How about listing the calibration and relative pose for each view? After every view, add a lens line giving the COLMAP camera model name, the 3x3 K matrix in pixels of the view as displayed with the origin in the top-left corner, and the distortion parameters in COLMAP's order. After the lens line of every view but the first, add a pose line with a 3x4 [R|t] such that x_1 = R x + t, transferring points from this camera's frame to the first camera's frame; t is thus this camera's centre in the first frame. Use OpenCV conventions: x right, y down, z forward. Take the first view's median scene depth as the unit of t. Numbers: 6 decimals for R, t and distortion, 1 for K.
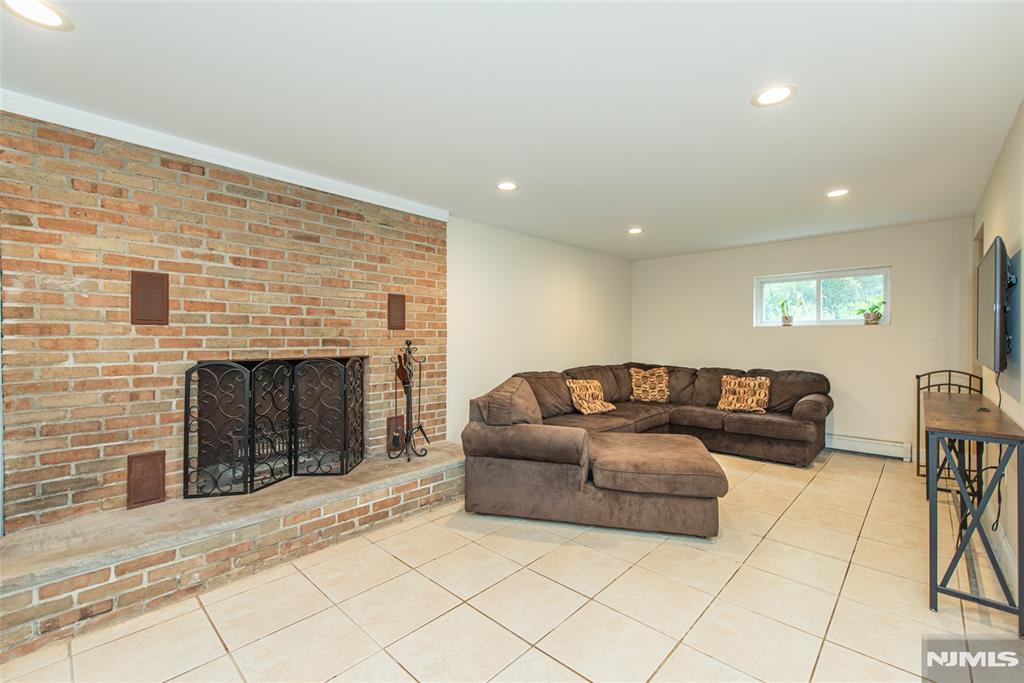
lens RADIAL K [[437.1, 0, 513.1], [0, 437.1, 341.0], [0, 0, 1]] dist [-0.000349, -0.000147]
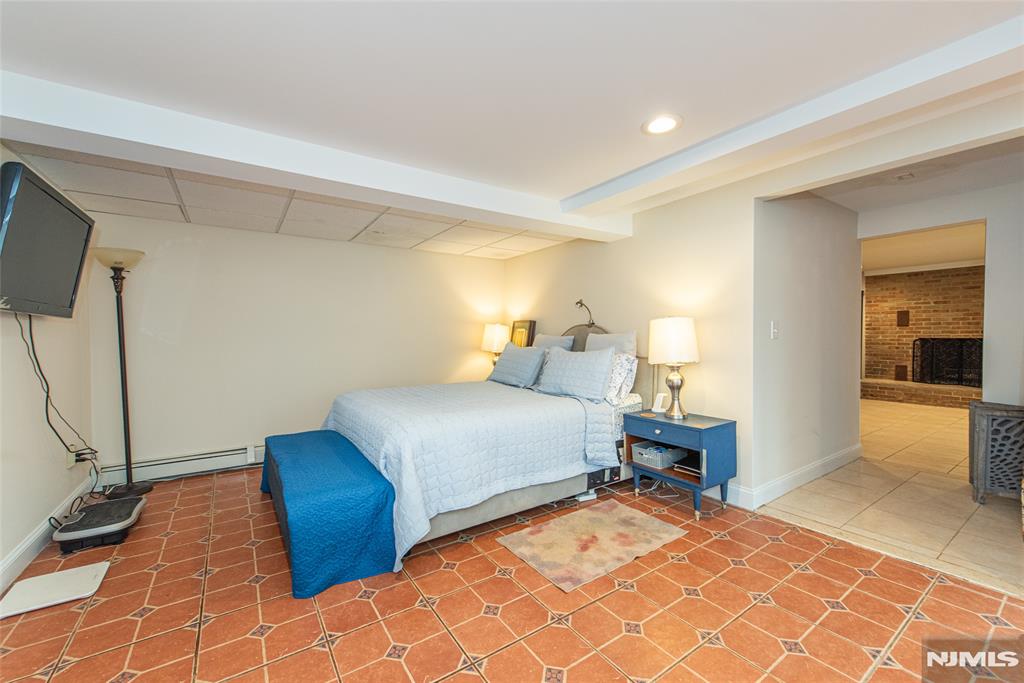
lens RADIAL K [[410.2, 0, 511.1], [0, 410.2, 341.1], [0, 0, 1]] dist [0.000752, -0.000263]
pose [[-0.223694, 0.019807, -0.974458, 2.768014], [0.006165, 0.999802, 0.018907, -0.004302], [0.974640, -0.001778, -0.223772, -1.153354]]
